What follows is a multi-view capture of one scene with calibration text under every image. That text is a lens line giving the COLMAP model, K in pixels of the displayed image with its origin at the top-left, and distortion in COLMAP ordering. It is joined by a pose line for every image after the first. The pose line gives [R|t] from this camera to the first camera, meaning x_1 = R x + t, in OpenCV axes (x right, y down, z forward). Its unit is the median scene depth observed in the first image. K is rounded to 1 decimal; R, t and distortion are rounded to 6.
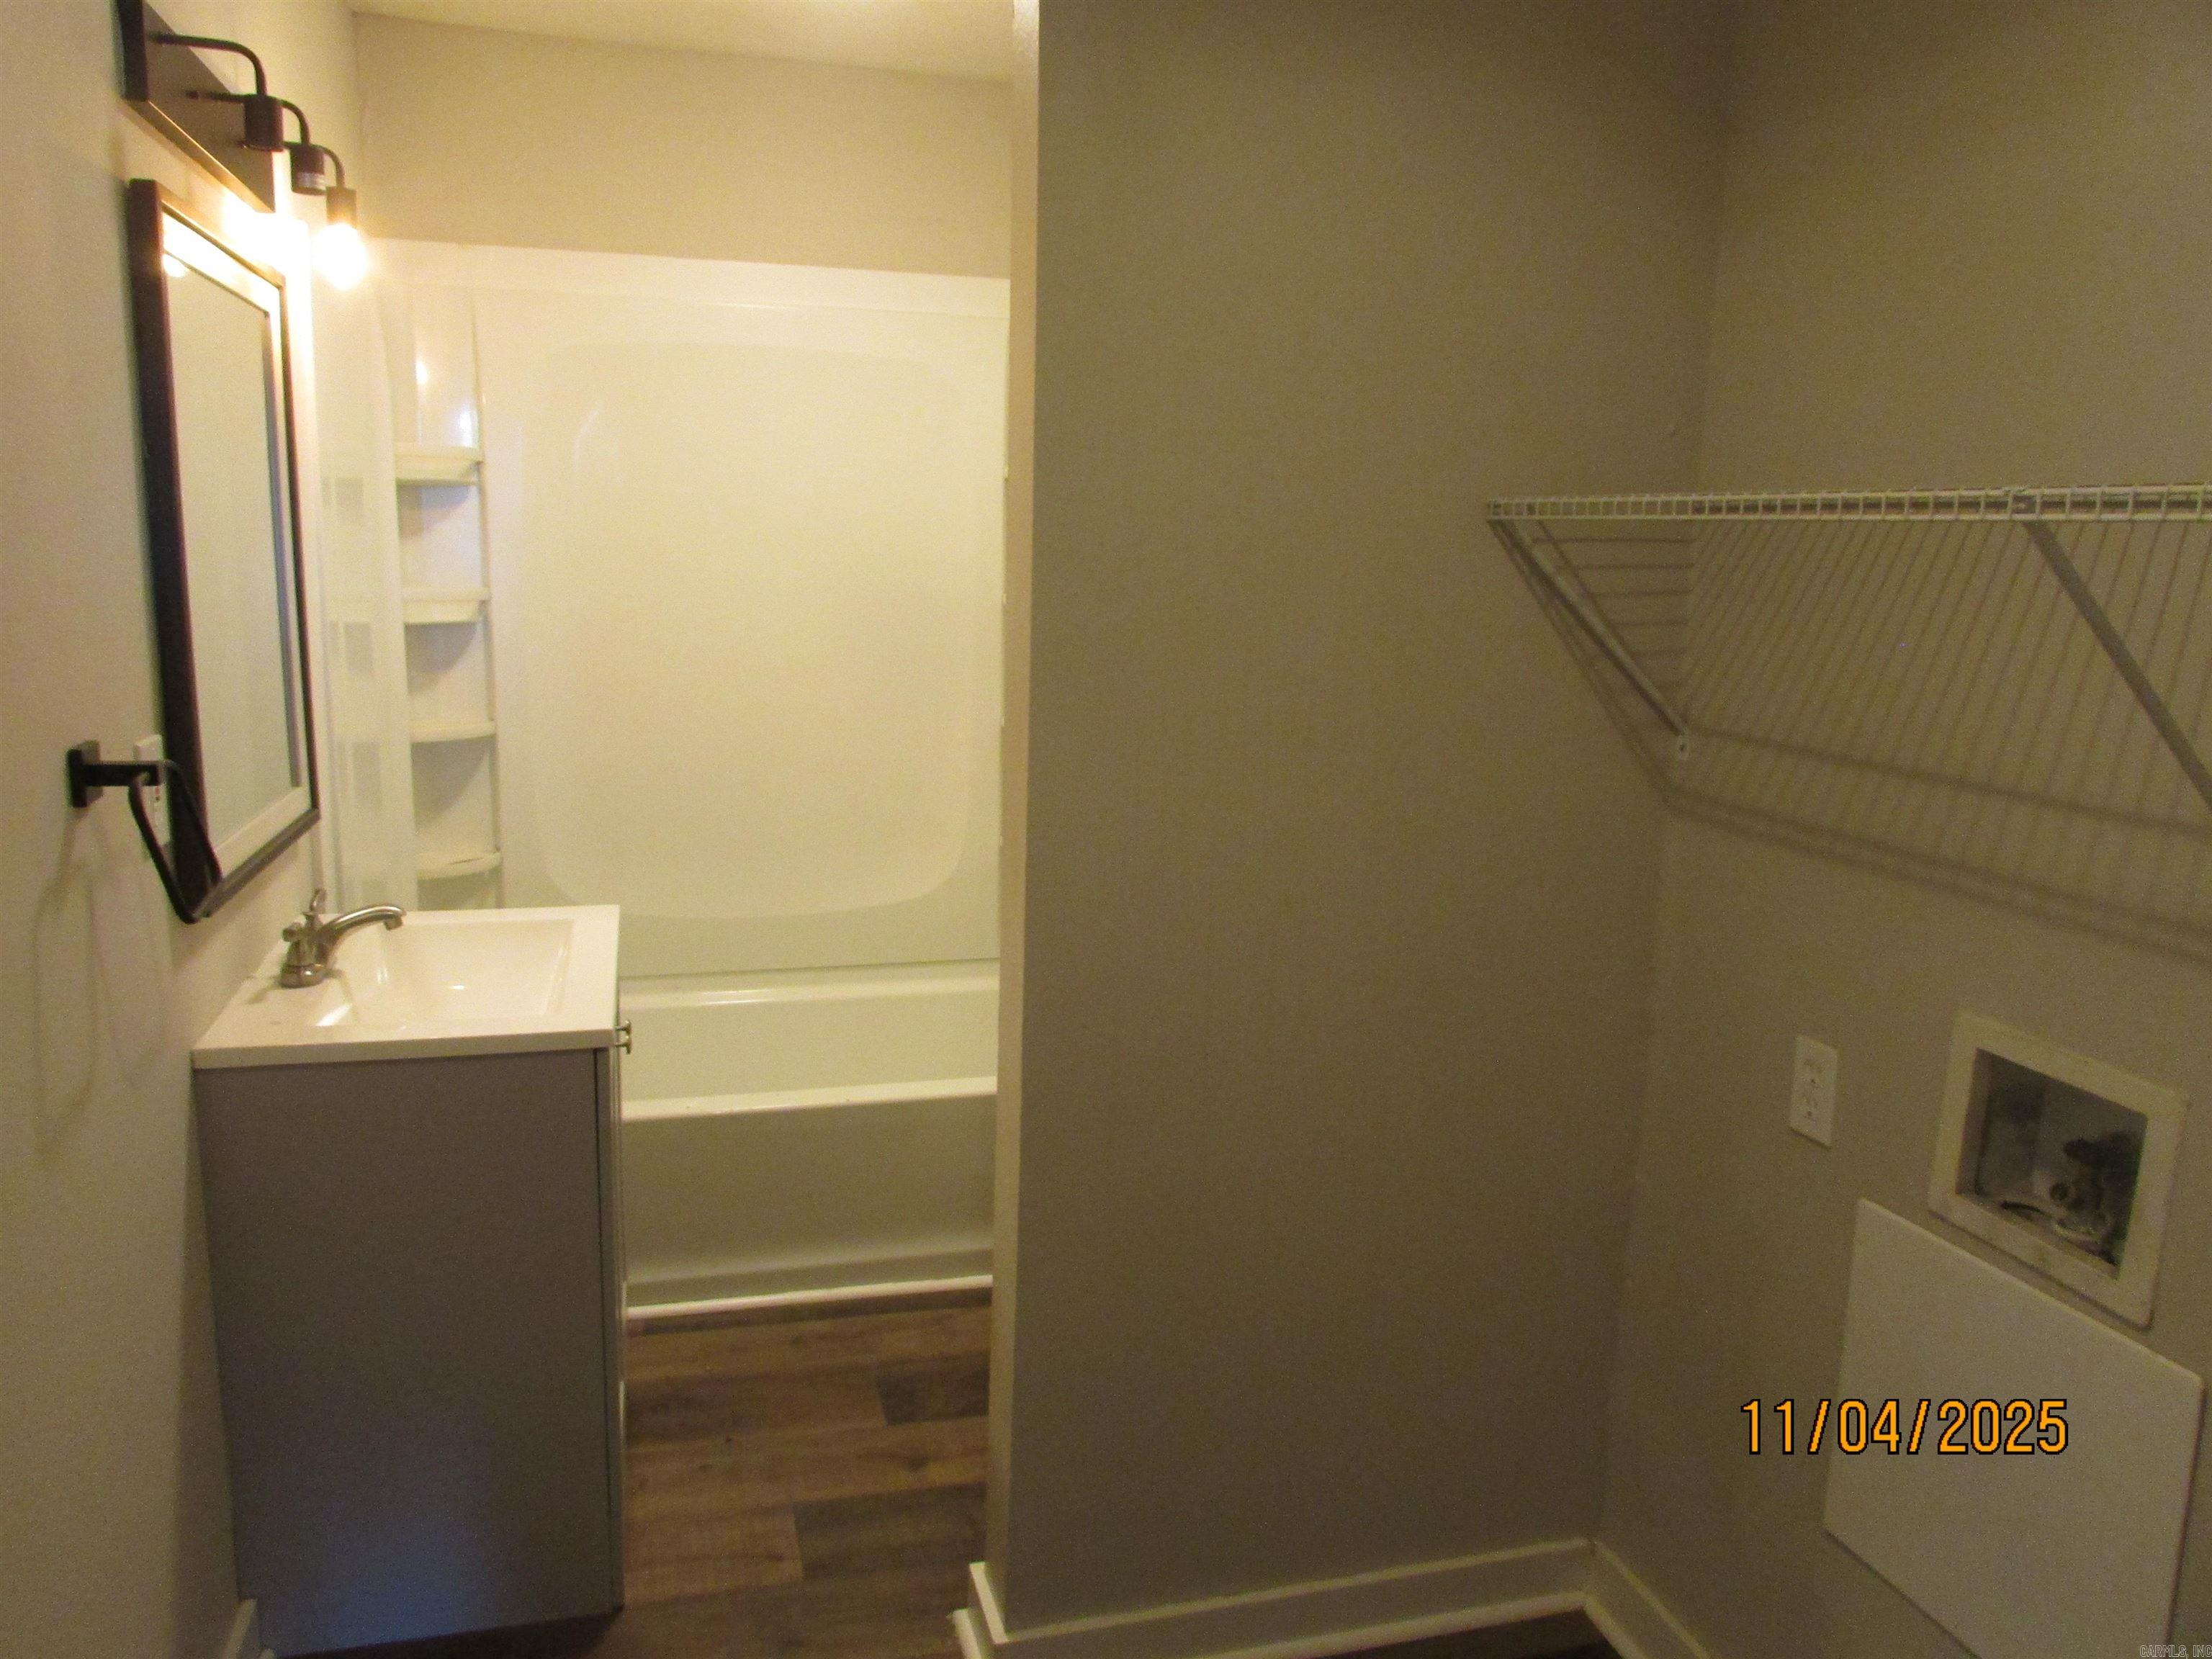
lens RADIAL K [[1518.5, 0, 1106.0], [0, 1518.5, 829.5], [0, 0, 1]] dist [-0.074657, 0.000747]
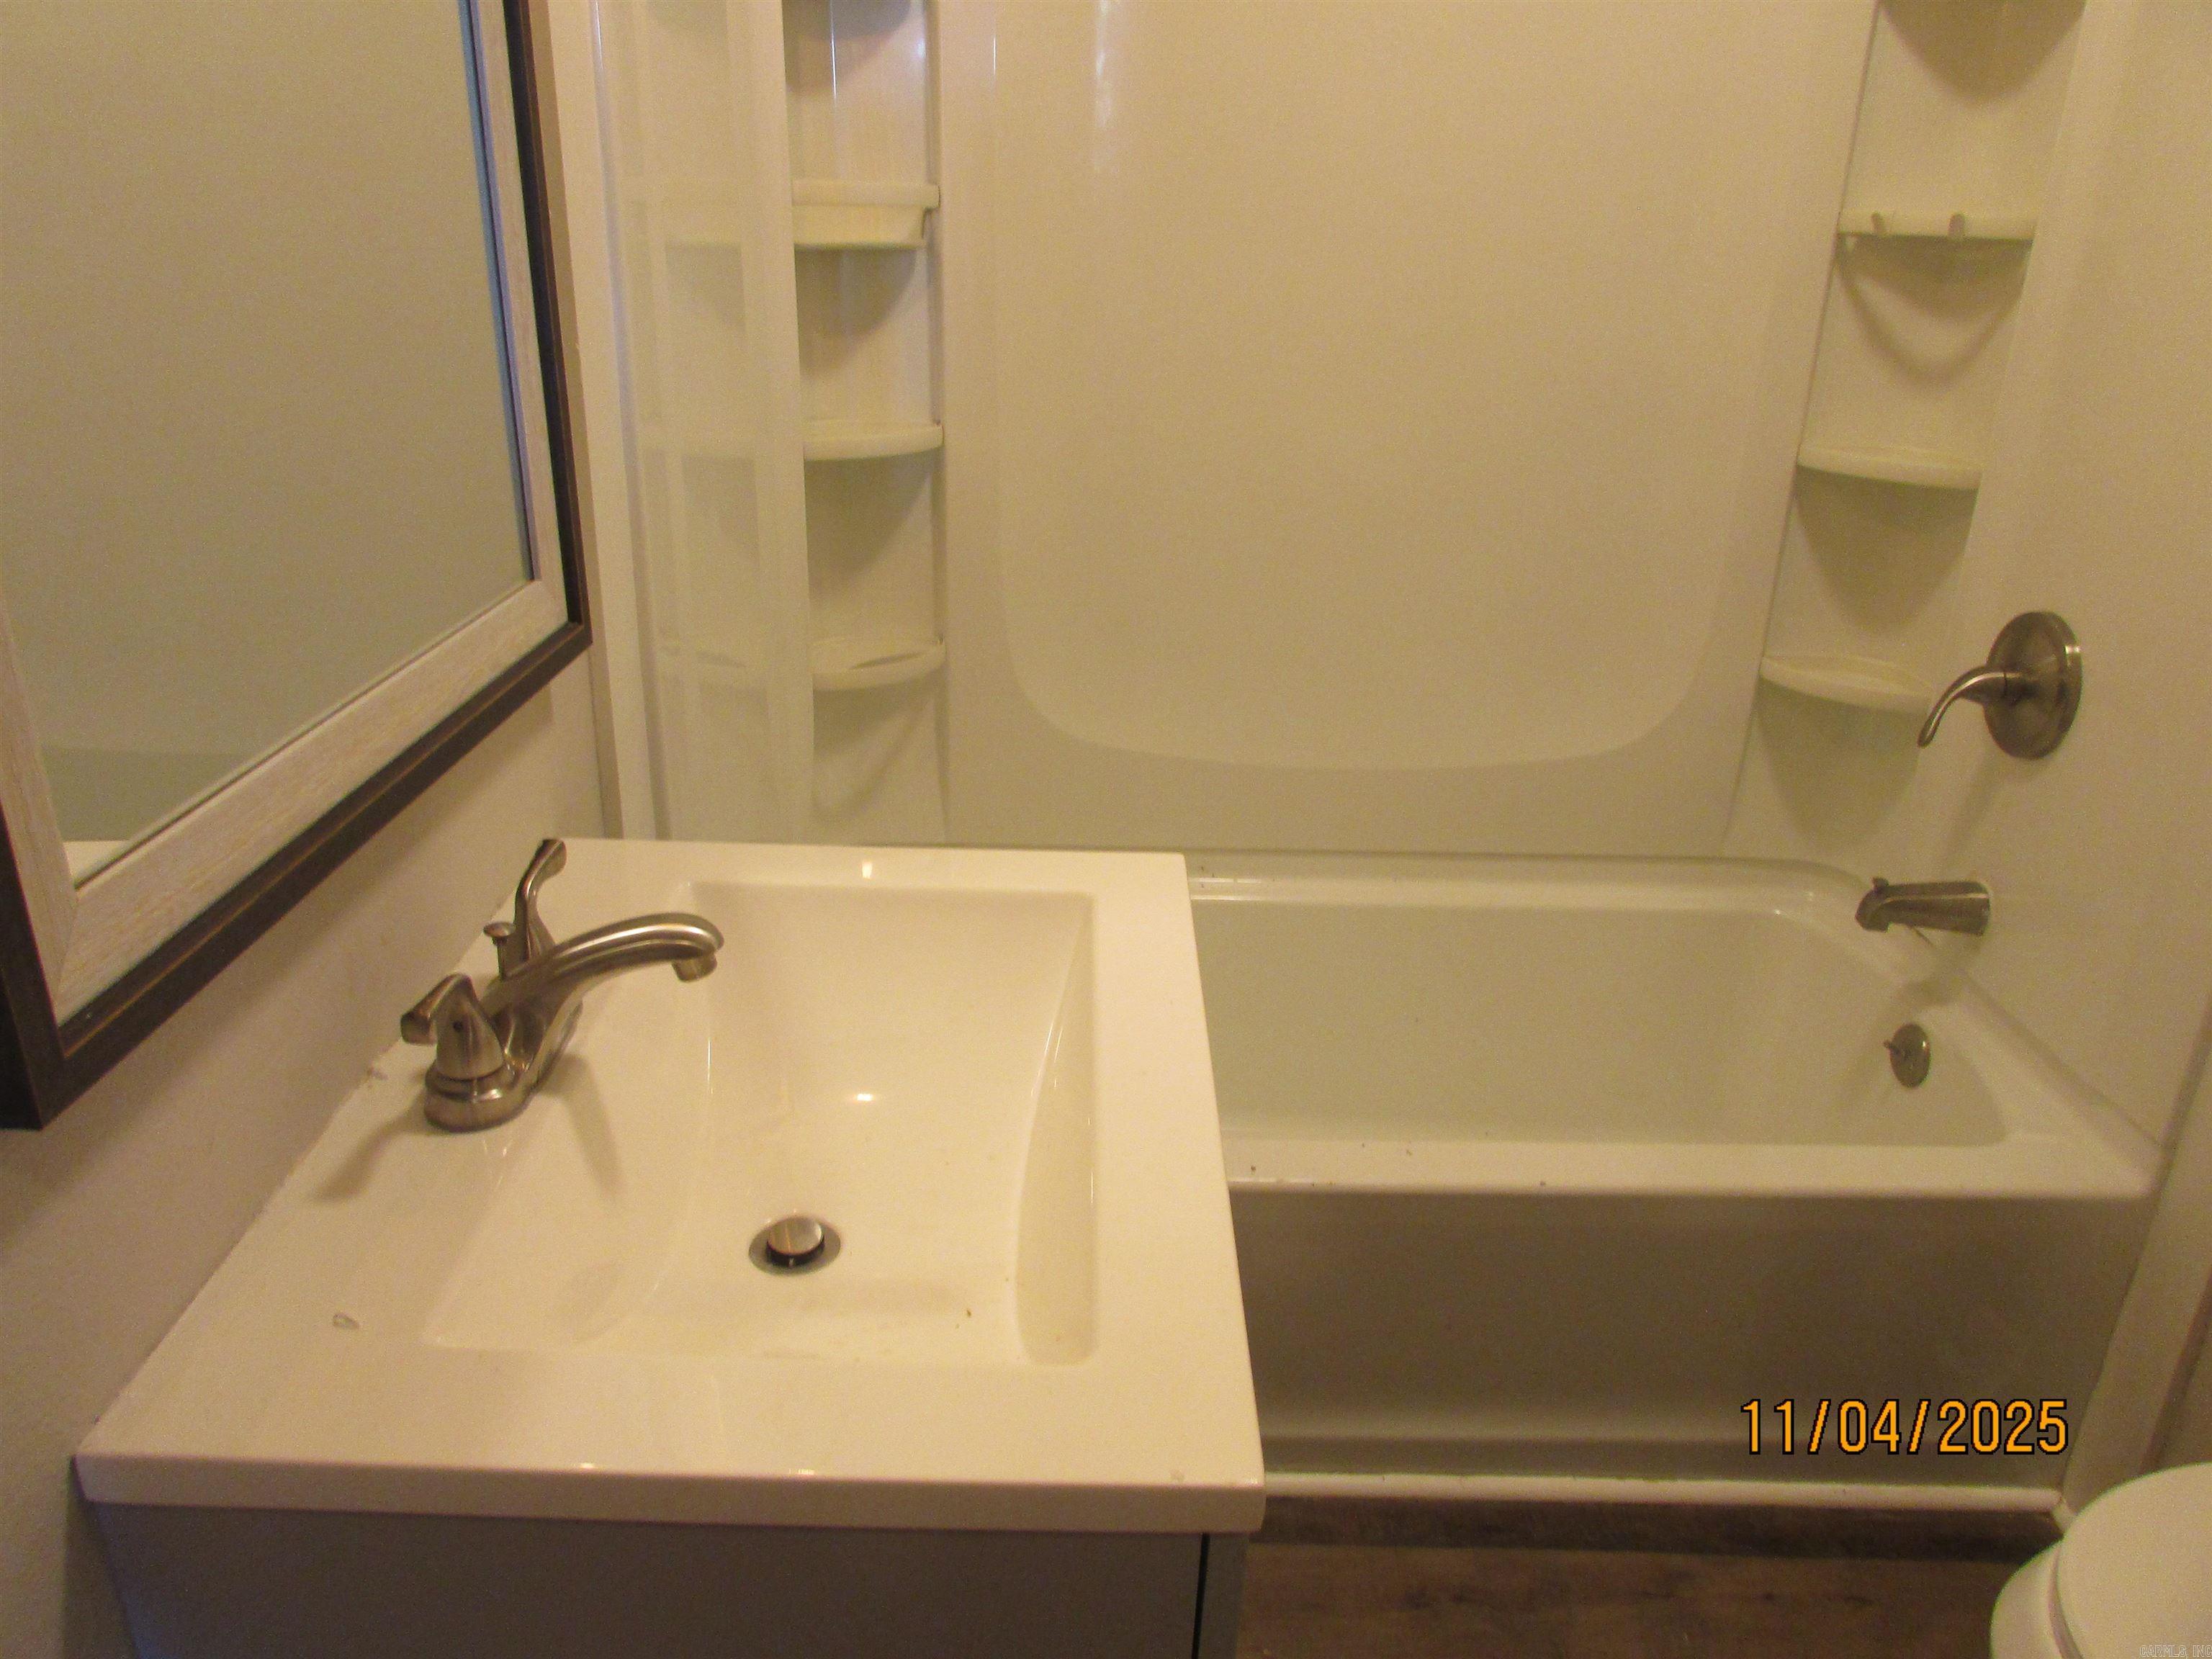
lens RADIAL K [[1578.8, 0, 1106.0], [0, 1578.8, 829.5], [0, 0, 1]] dist [-0.029364, 0.002753]
pose [[0.959778, 0.101569, -0.261745, -0.190557], [-0.050685, 0.979634, 0.194290, -0.045460], [0.276148, -0.173209, 0.945379, 0.459651]]
